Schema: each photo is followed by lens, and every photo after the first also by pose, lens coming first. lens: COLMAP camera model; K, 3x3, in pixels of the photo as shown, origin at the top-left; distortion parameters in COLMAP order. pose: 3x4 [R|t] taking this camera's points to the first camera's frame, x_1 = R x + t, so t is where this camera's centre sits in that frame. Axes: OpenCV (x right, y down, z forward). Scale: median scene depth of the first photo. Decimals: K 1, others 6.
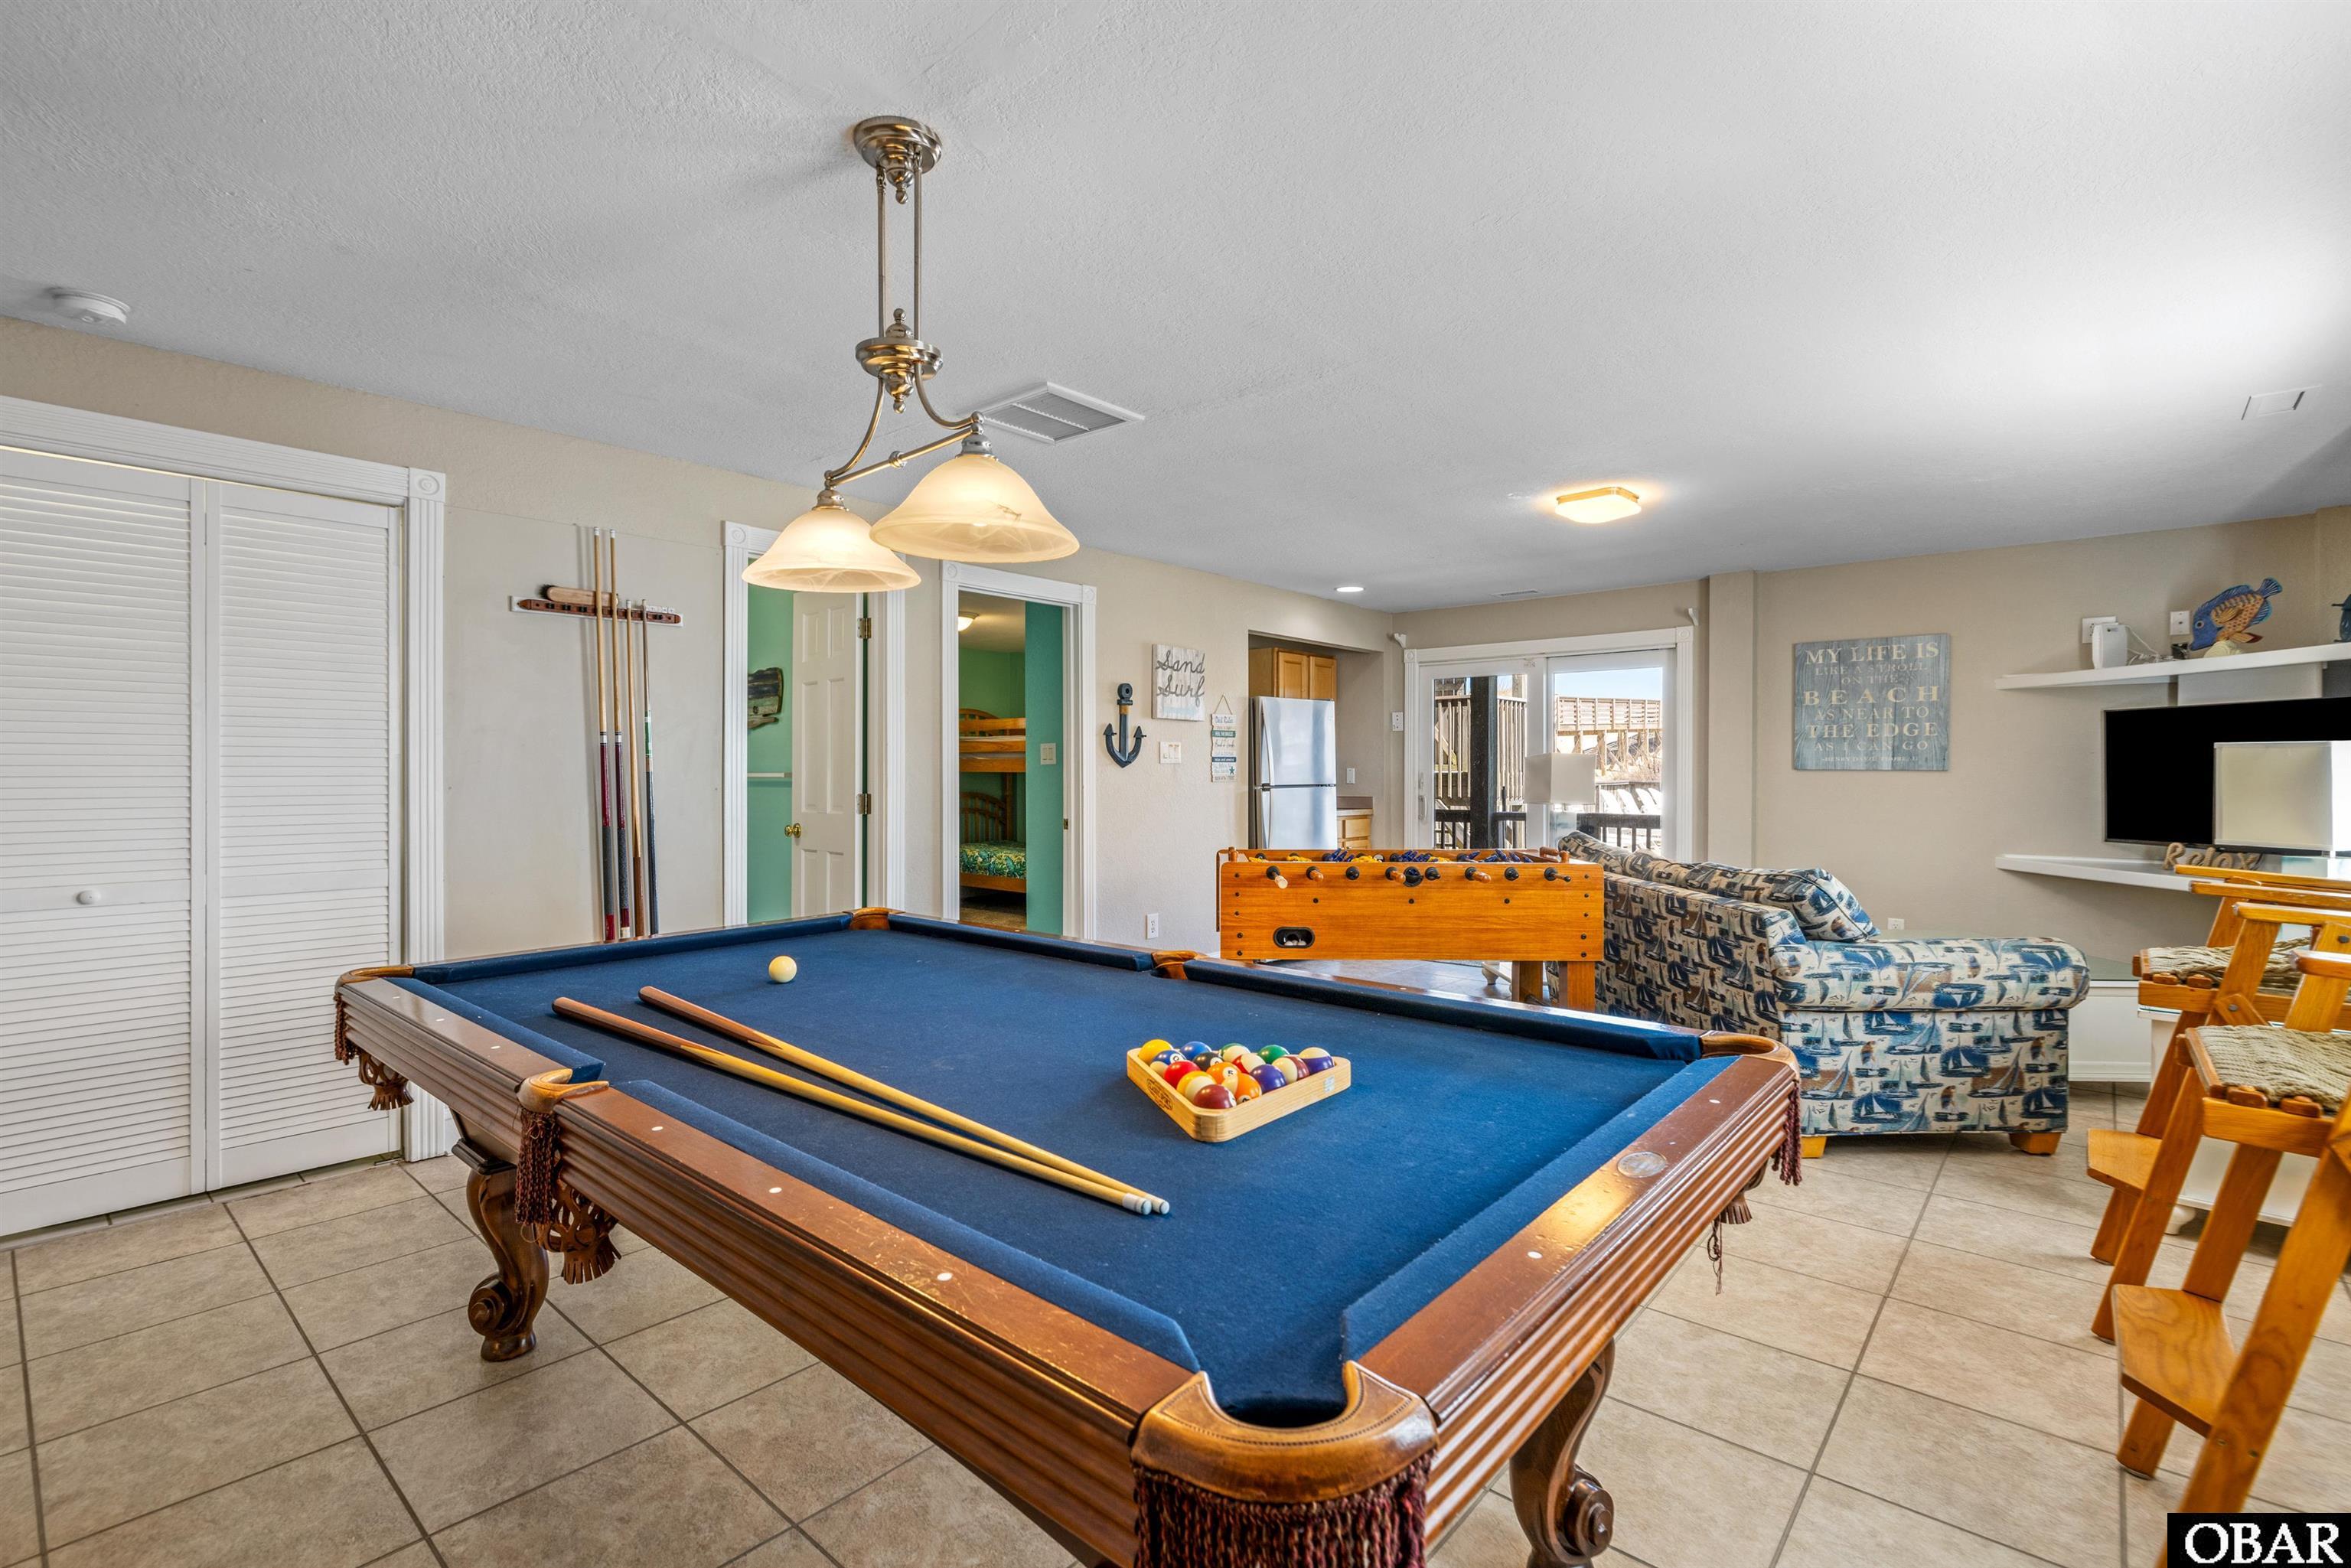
lens RADIAL K [[1058.4, 0, 1189.6], [0, 1058.4, 776.6], [0, 0, 1]] dist [0.003065, 0.000042]
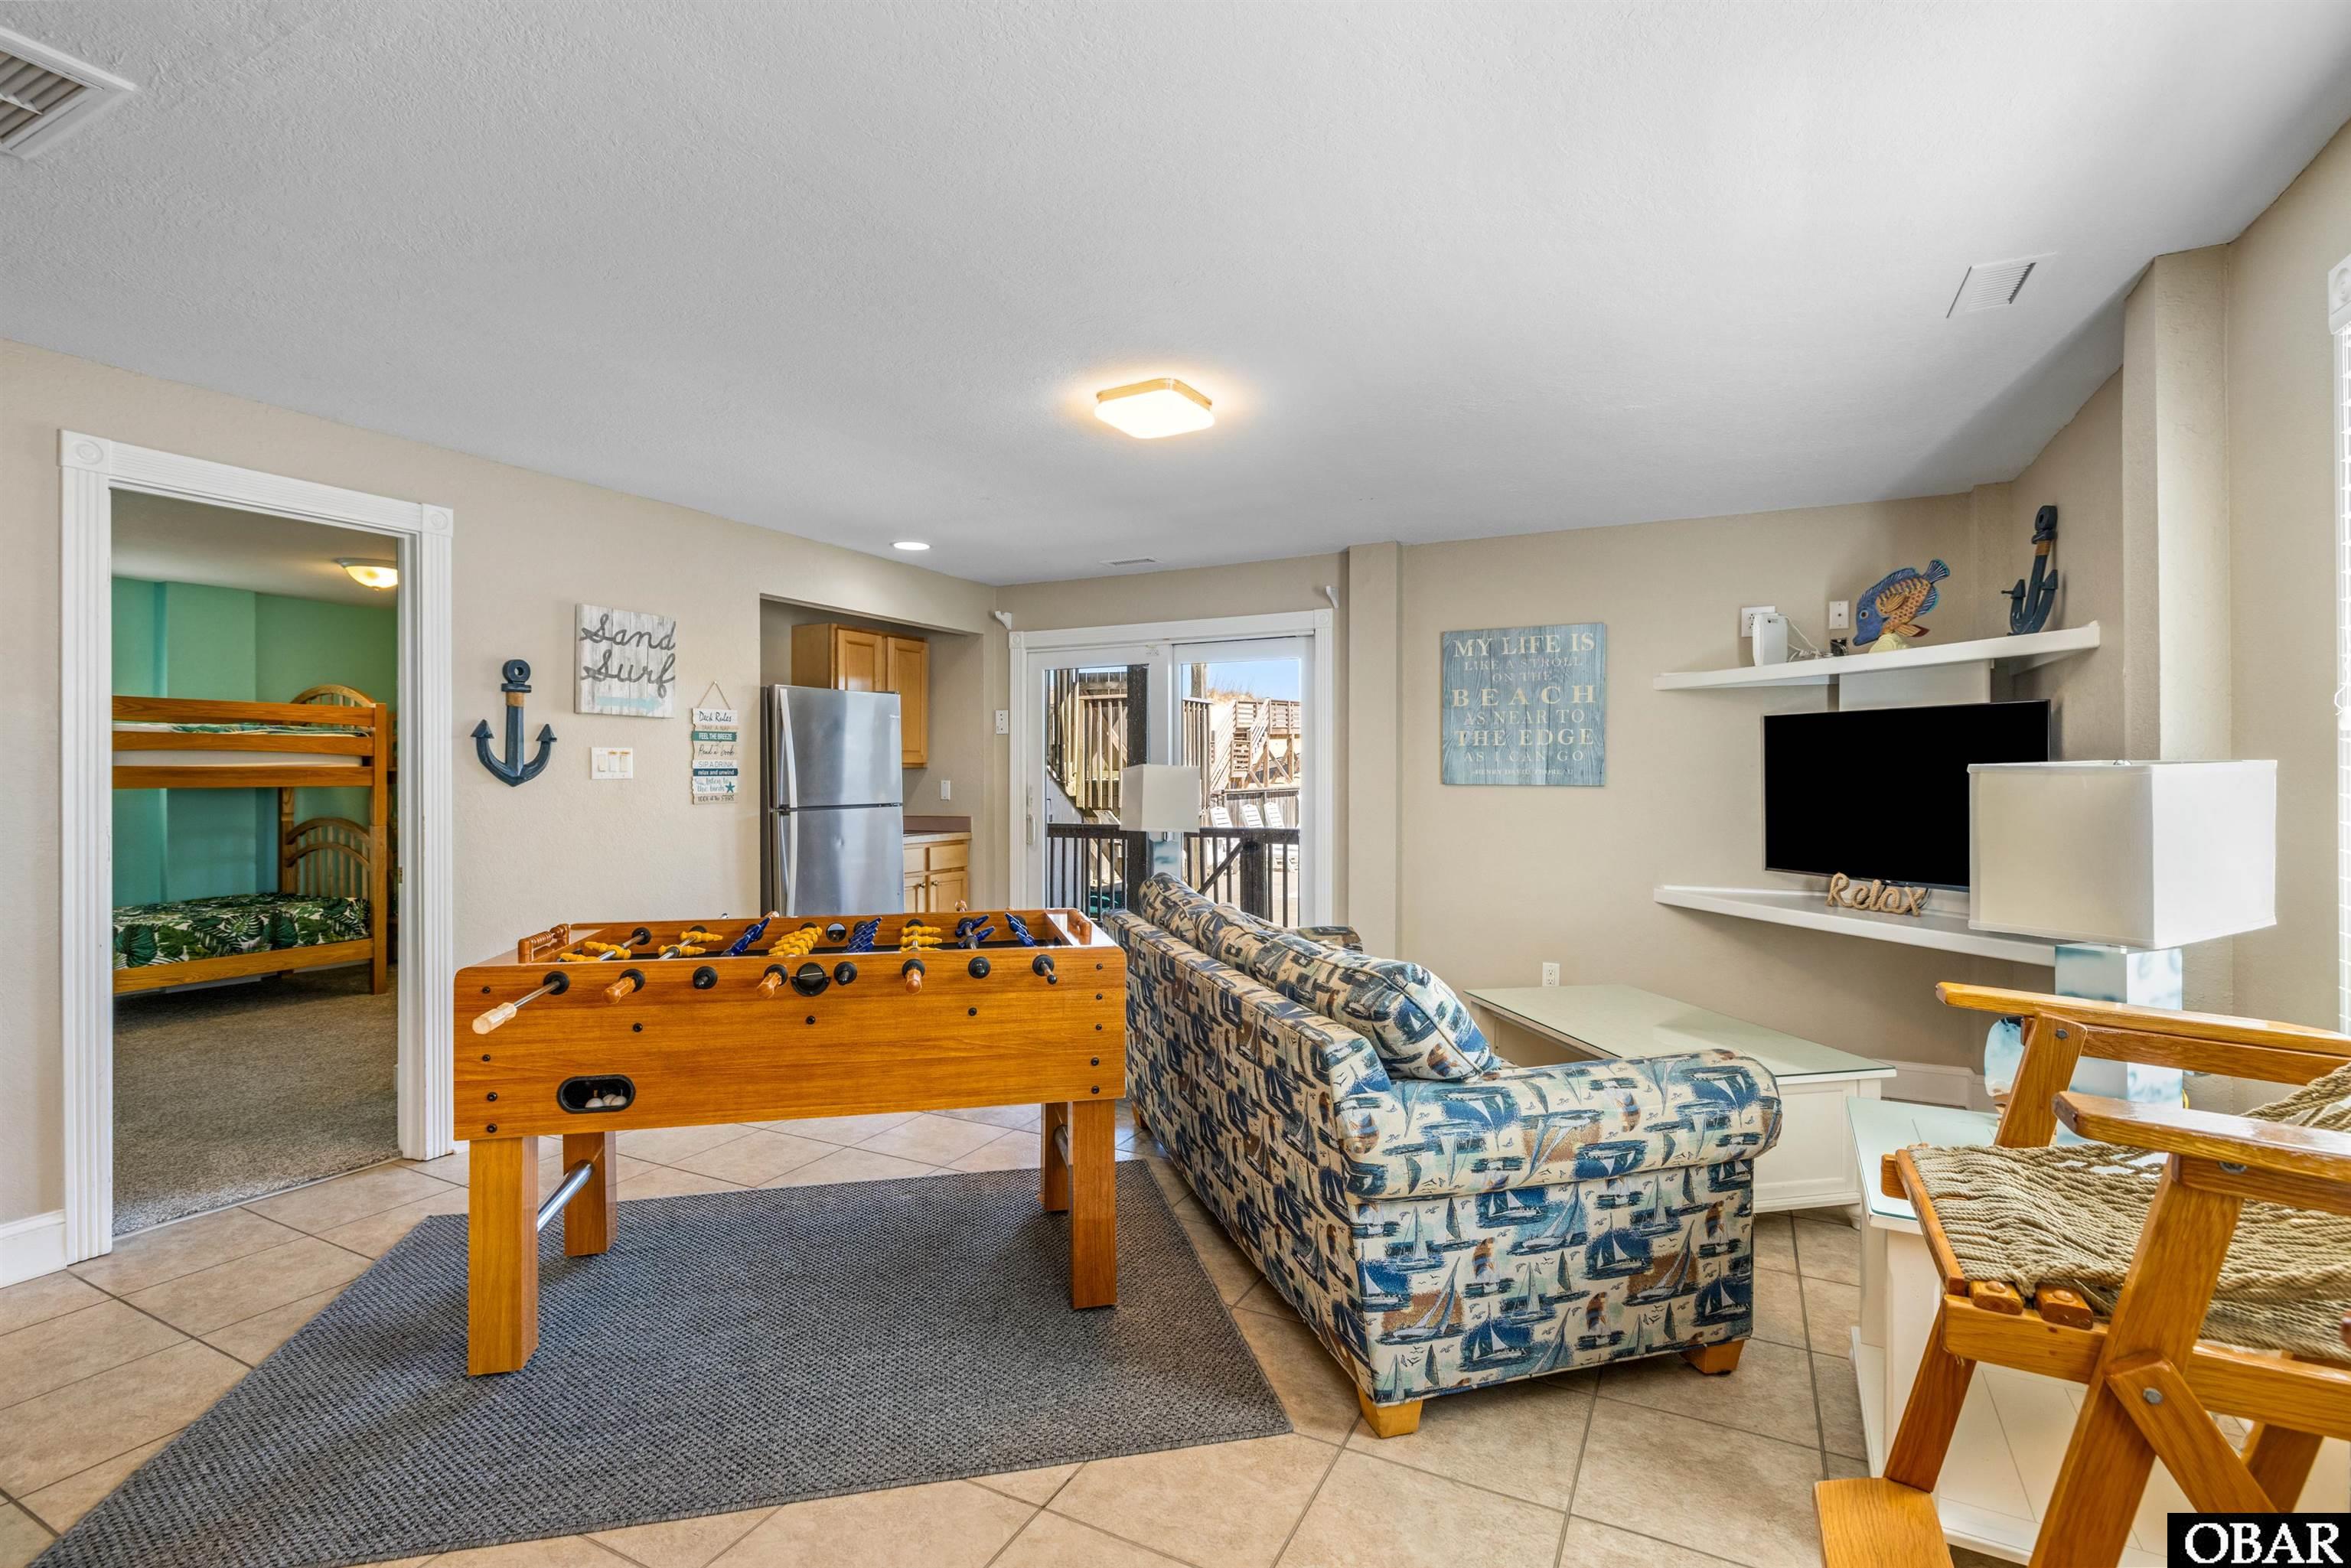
lens RADIAL K [[1083.4, 0, 1175.4], [0, 1083.4, 777.0], [0, 0, 1]] dist [-0.002334, -0.000145]
pose [[0.971894, -0.002278, 0.235408, 0.287932], [0.002765, 0.999995, -0.001738, -0.019389], [-0.235403, 0.002340, 0.971895, 0.387214]]
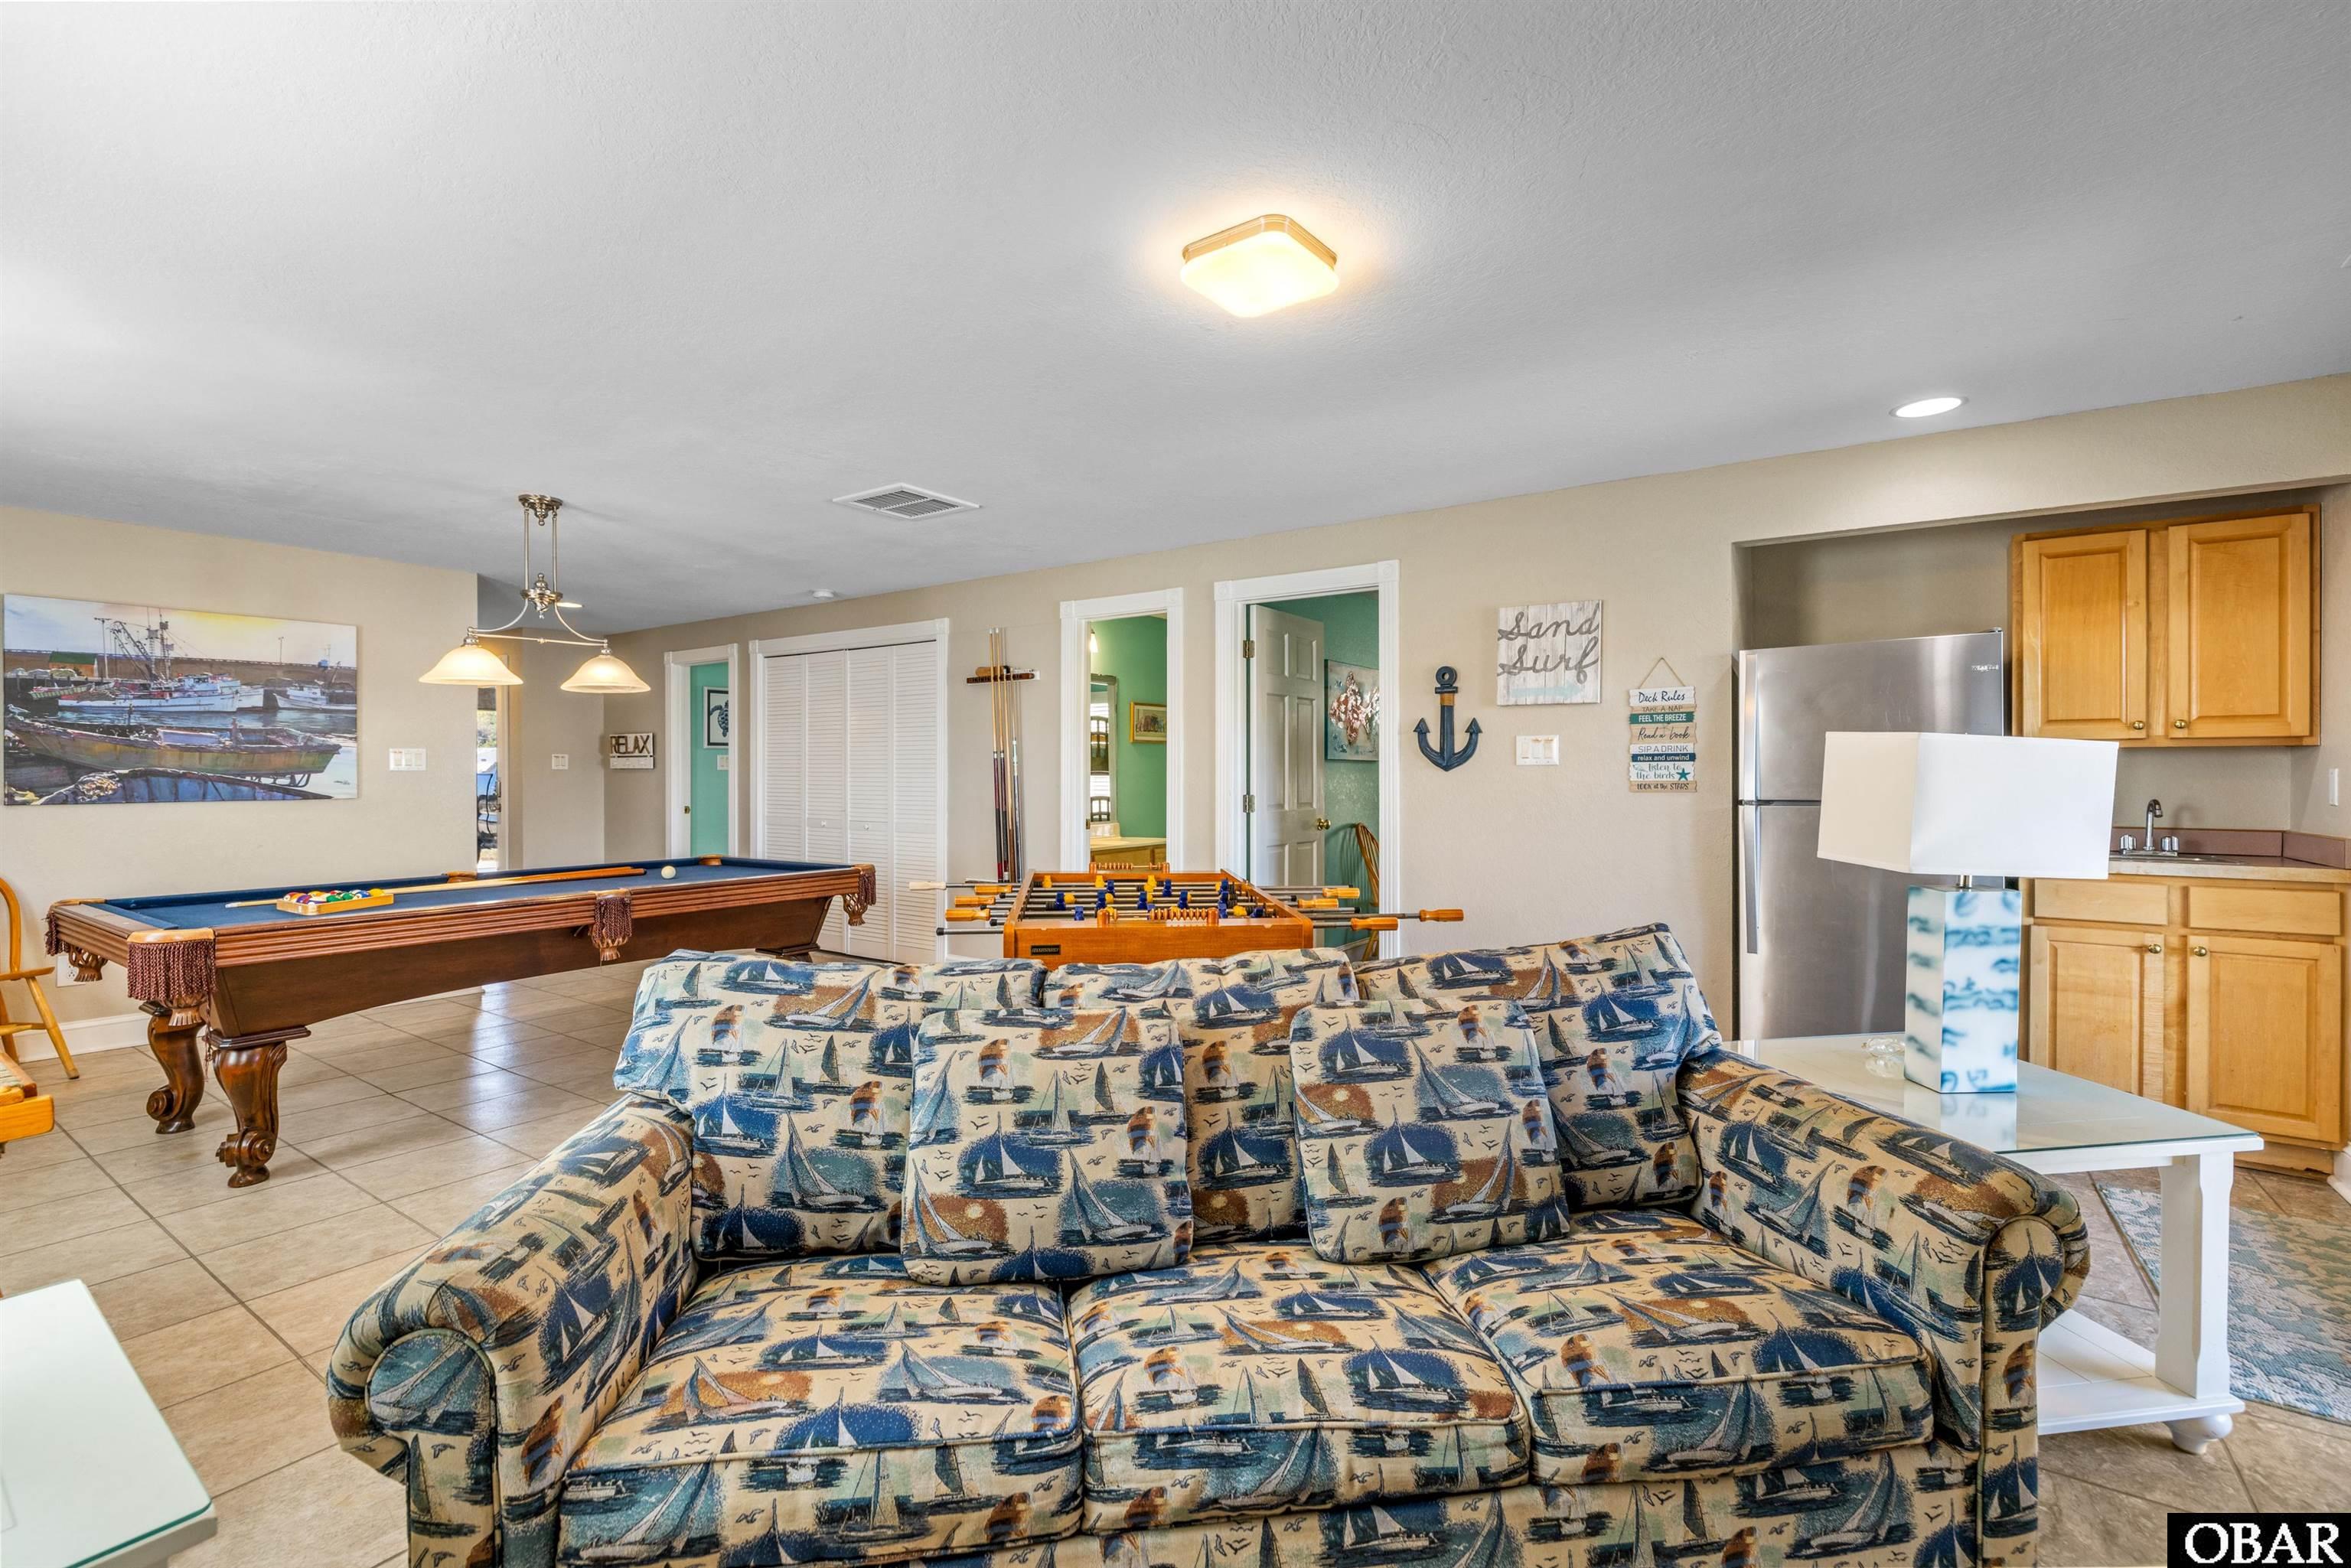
lens RADIAL K [[1037.7, 0, 1174.2], [0, 1037.7, 777.8], [0, 0, 1]] dist [-0.018244, 0.000016]
pose [[0.110900, 0.005822, -0.993815, 1.115123], [-0.003536, 0.999979, 0.005463, -0.011167], [0.993825, 0.002908, 0.110918, 1.126656]]
